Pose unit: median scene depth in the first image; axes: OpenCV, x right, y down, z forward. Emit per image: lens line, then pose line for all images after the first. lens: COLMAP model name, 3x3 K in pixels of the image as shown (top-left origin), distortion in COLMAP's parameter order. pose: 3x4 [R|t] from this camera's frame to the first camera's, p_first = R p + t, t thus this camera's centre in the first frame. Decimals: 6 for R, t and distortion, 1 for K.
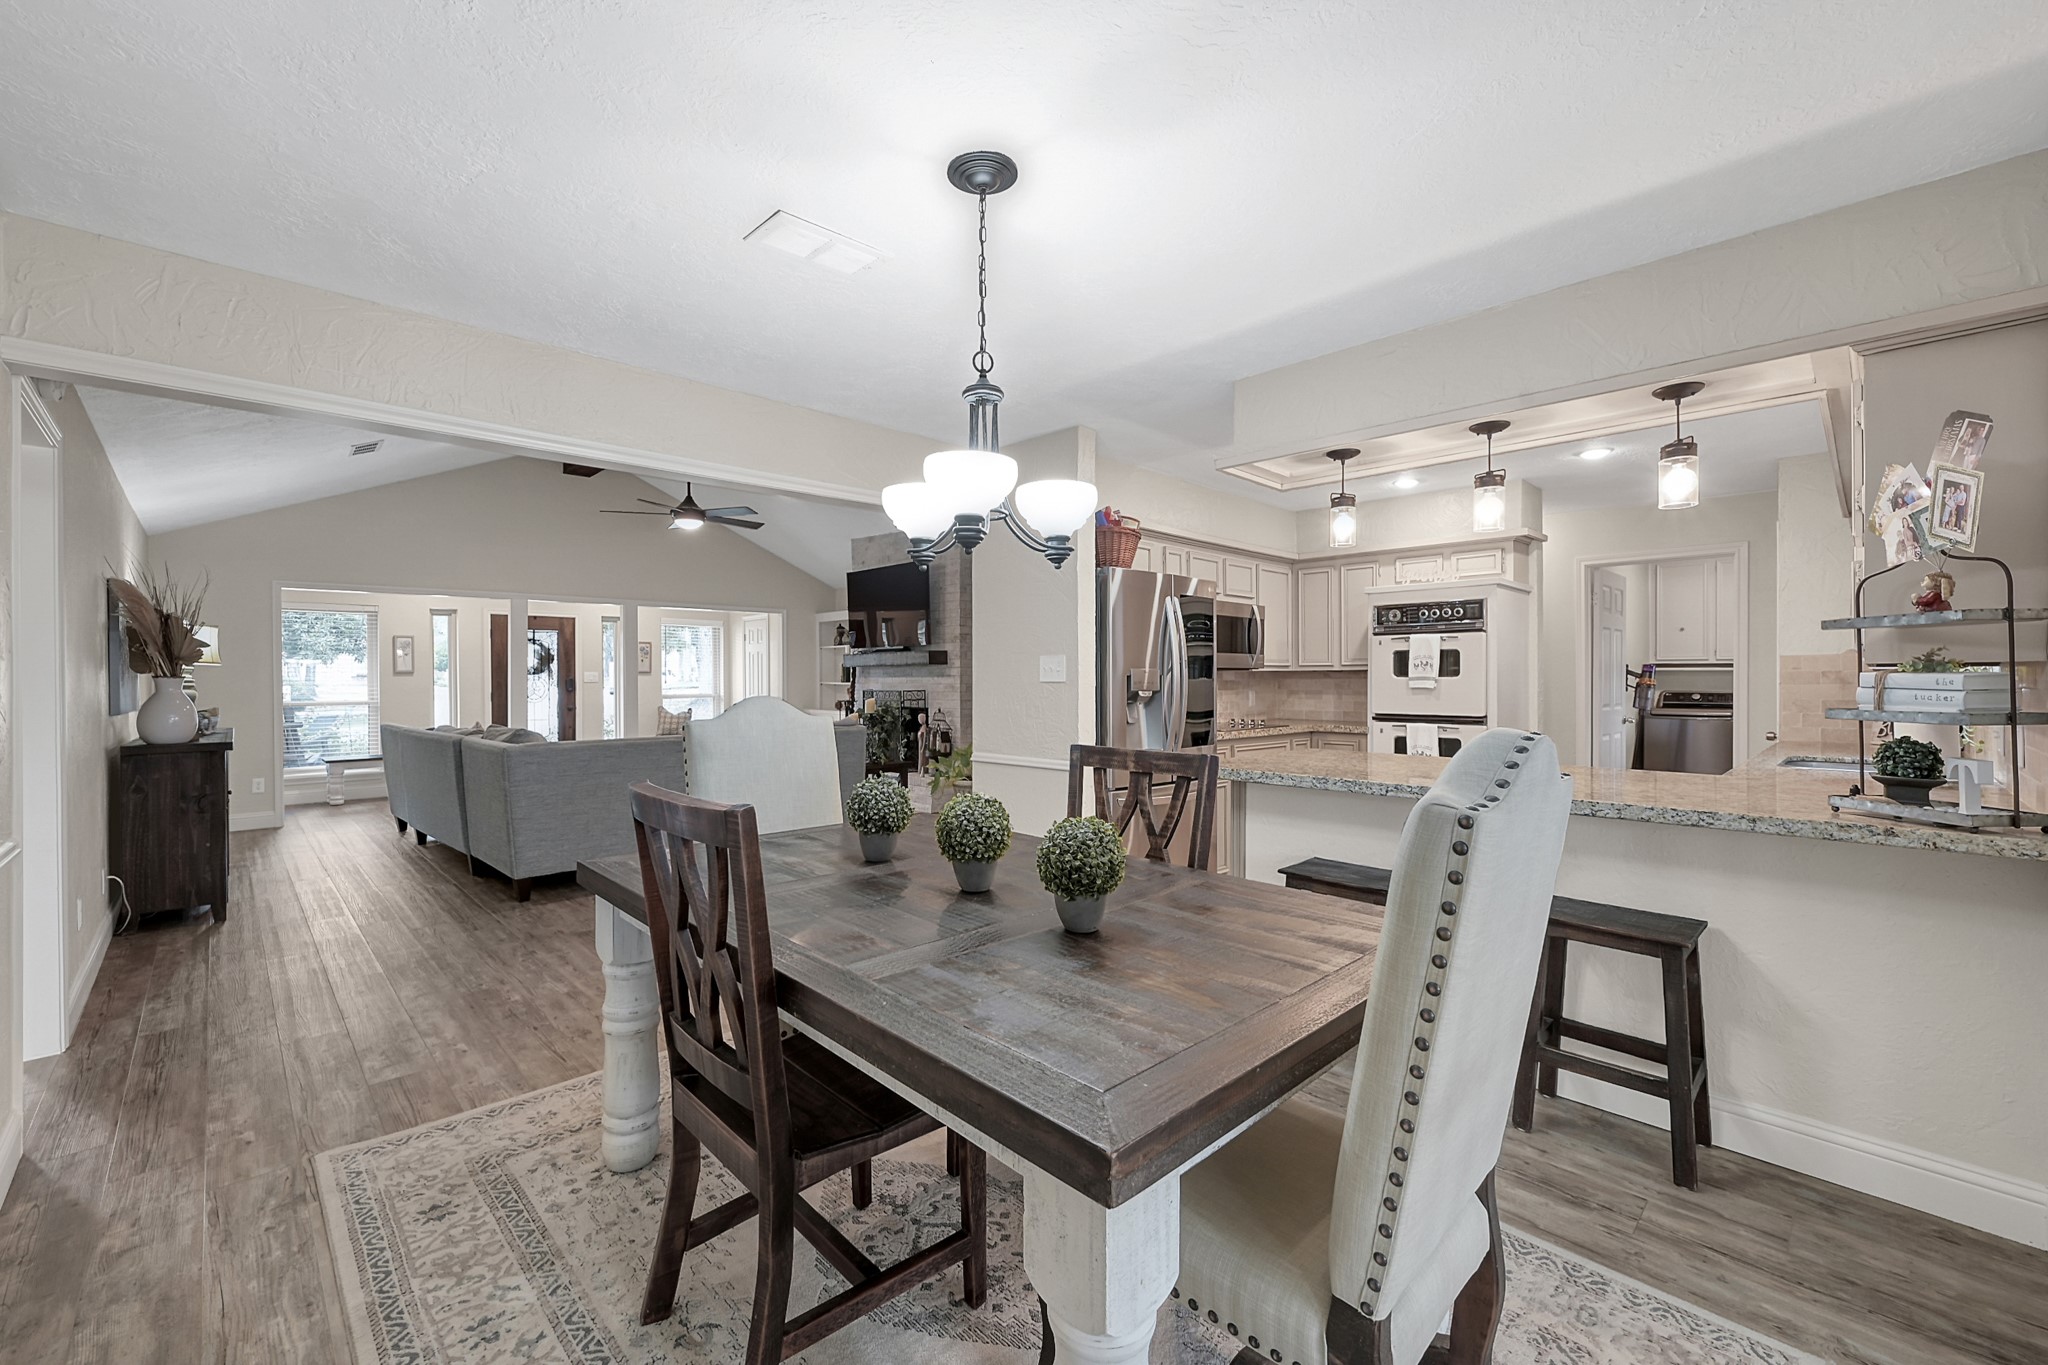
lens RADIAL K [[838.4, 0, 1018.2], [0, 838.4, 678.5], [0, 0, 1]] dist [0.001022, 0.000487]
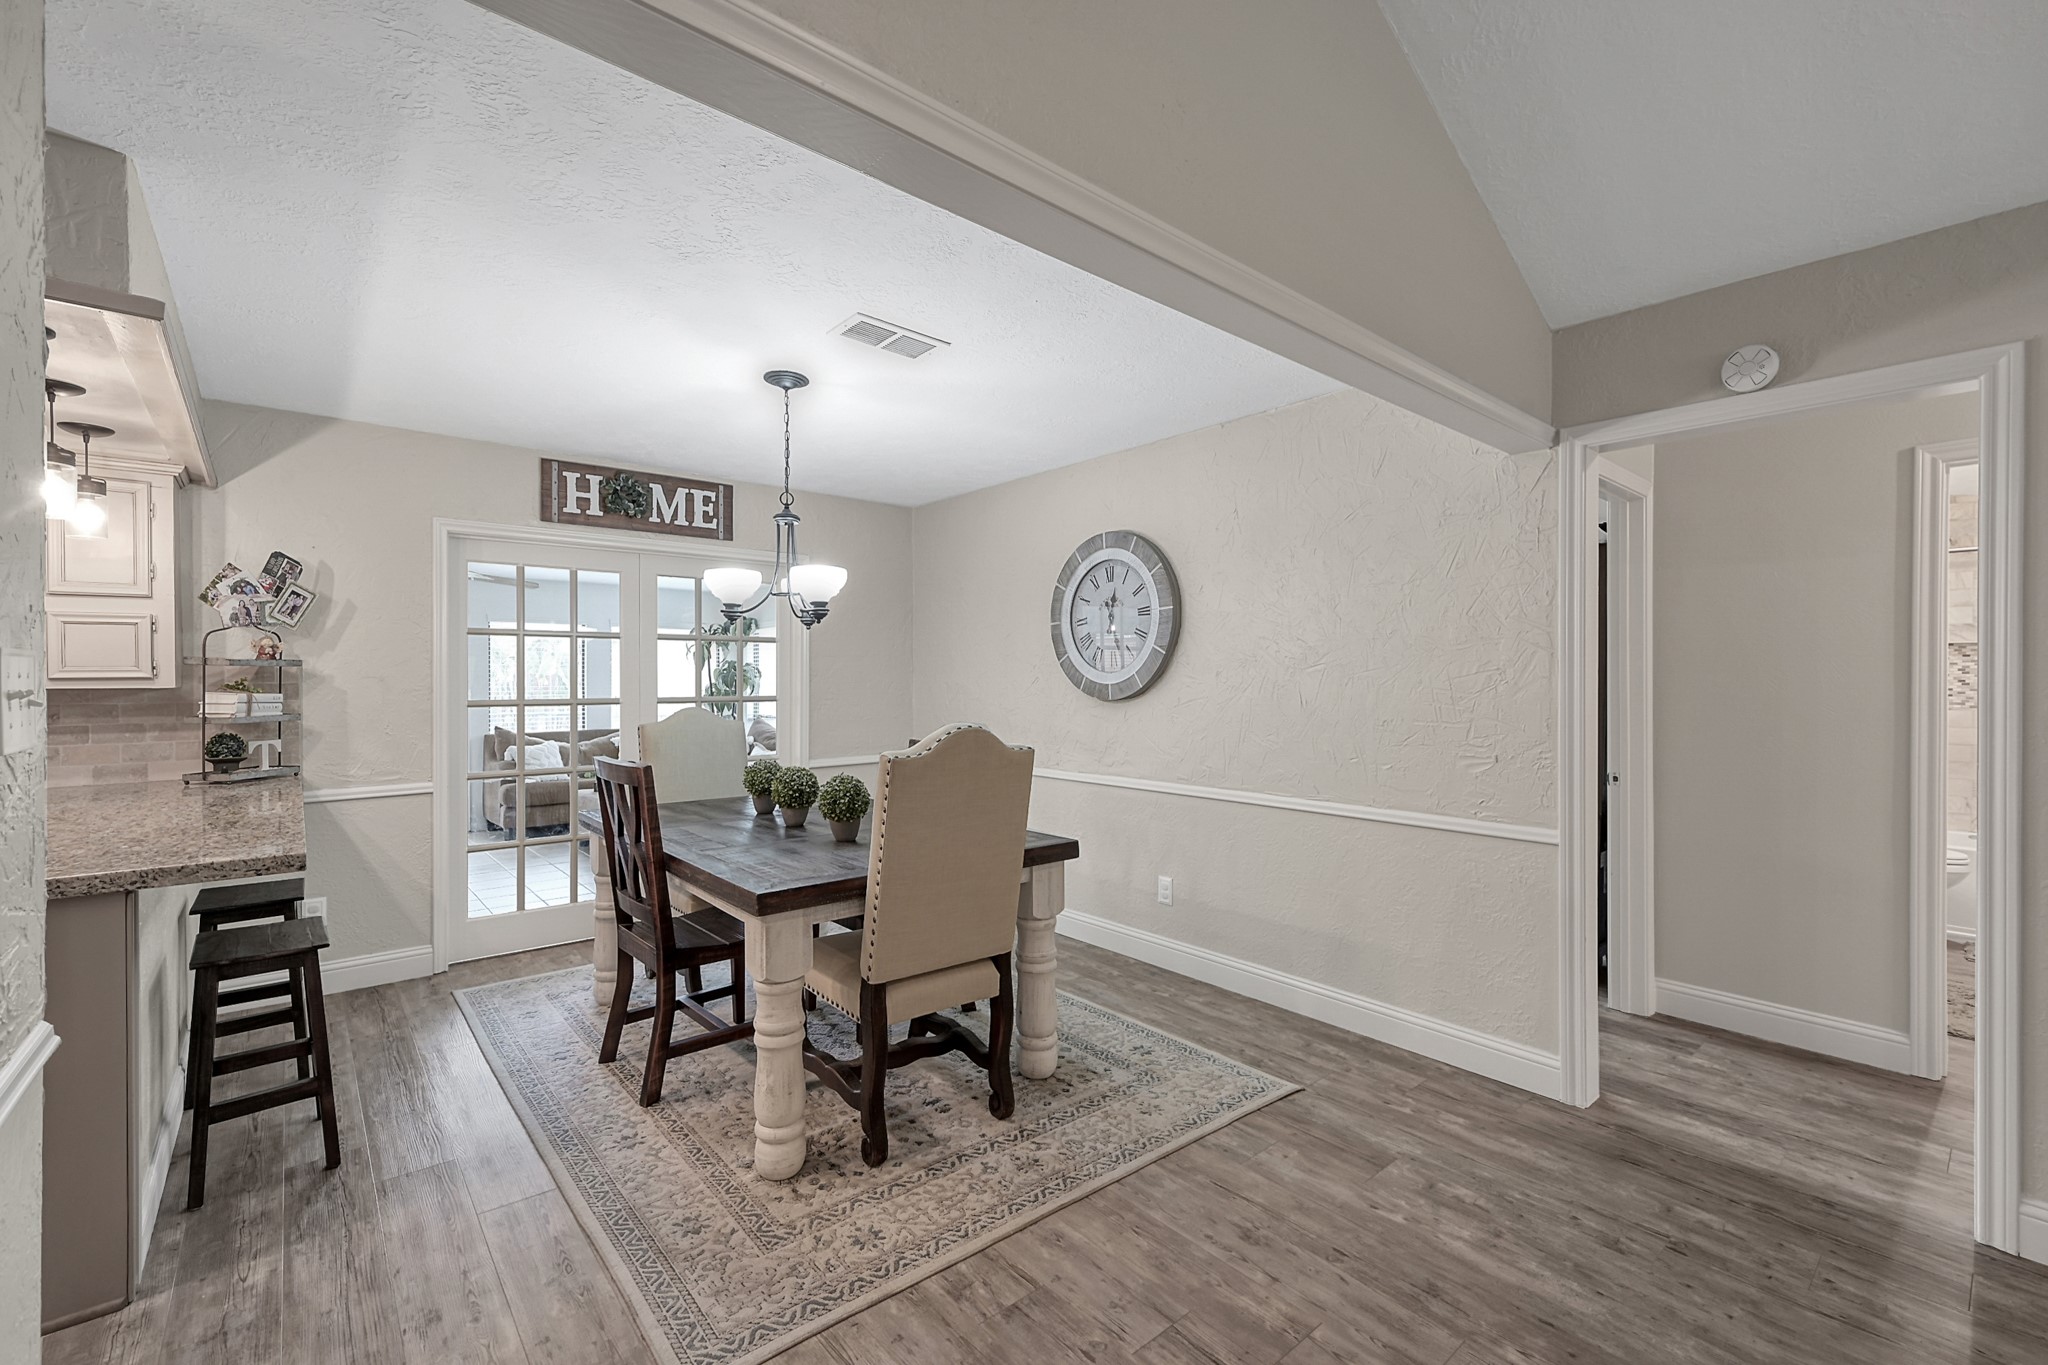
lens RADIAL K [[862.8, 0, 1033.2], [0, 862.8, 675.3], [0, 0, 1]] dist [0.000883, -0.000528]
pose [[-0.998780, 0.004009, 0.049215, -0.227211], [0.003854, 0.999987, -0.003250, -0.011500], [-0.049228, -0.003057, -0.998783, 1.003662]]
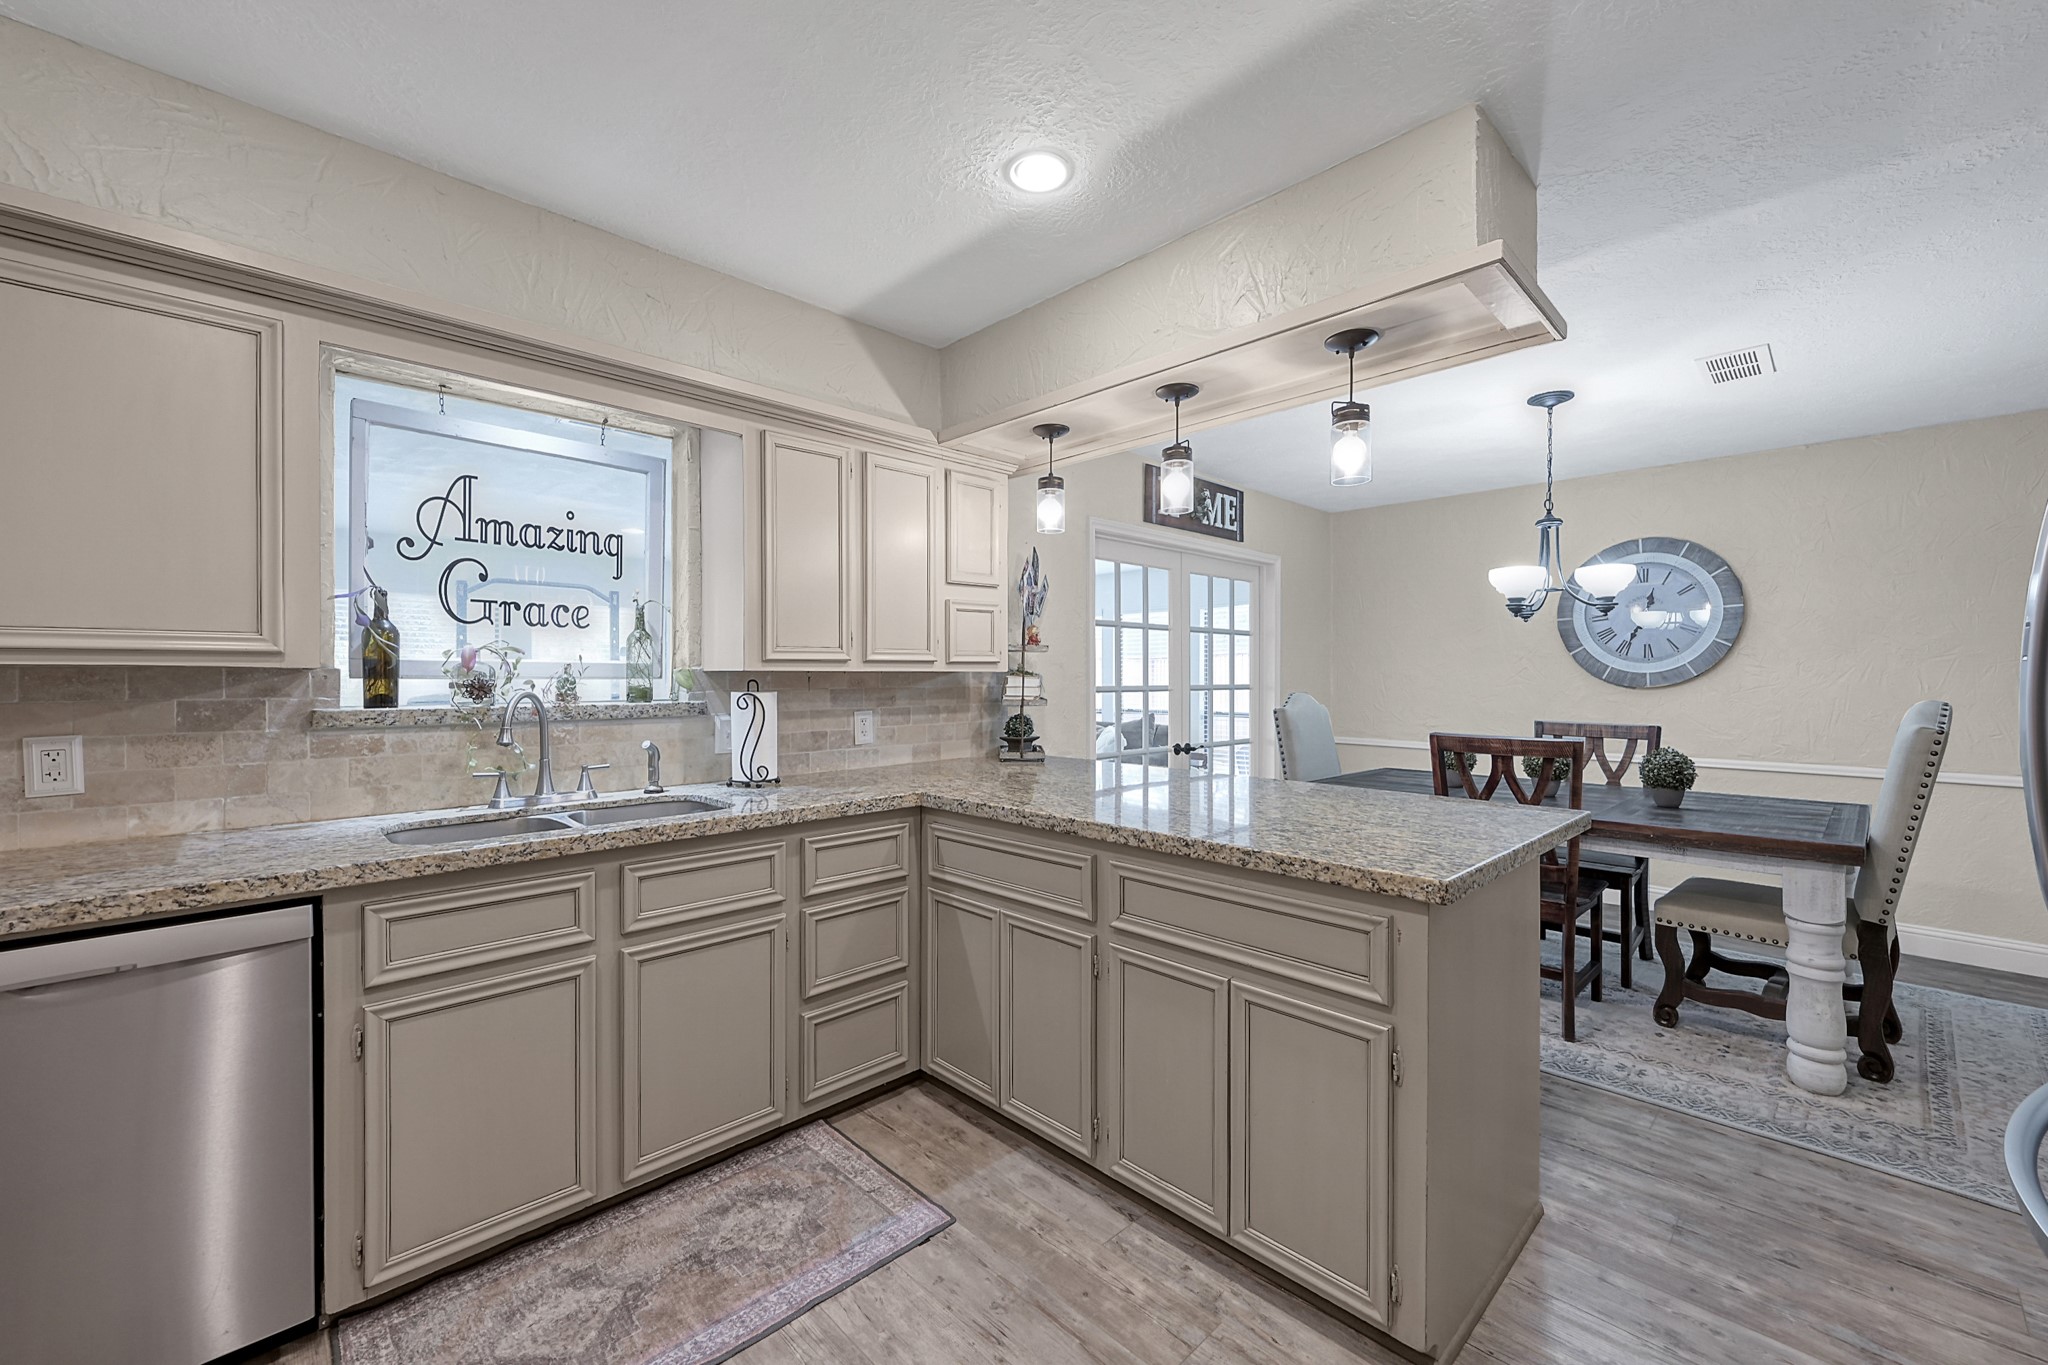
lens RADIAL K [[799.5, 0, 1025.2], [0, 799.5, 678.2], [0, 0, 1]] dist [-0.008266, 0.001496]
pose [[-0.999997, 0.002004, 0.001204, 0.415668], [0.002011, 0.999980, 0.005975, -0.005965], [-0.001192, 0.005978, -0.999981, 1.037735]]
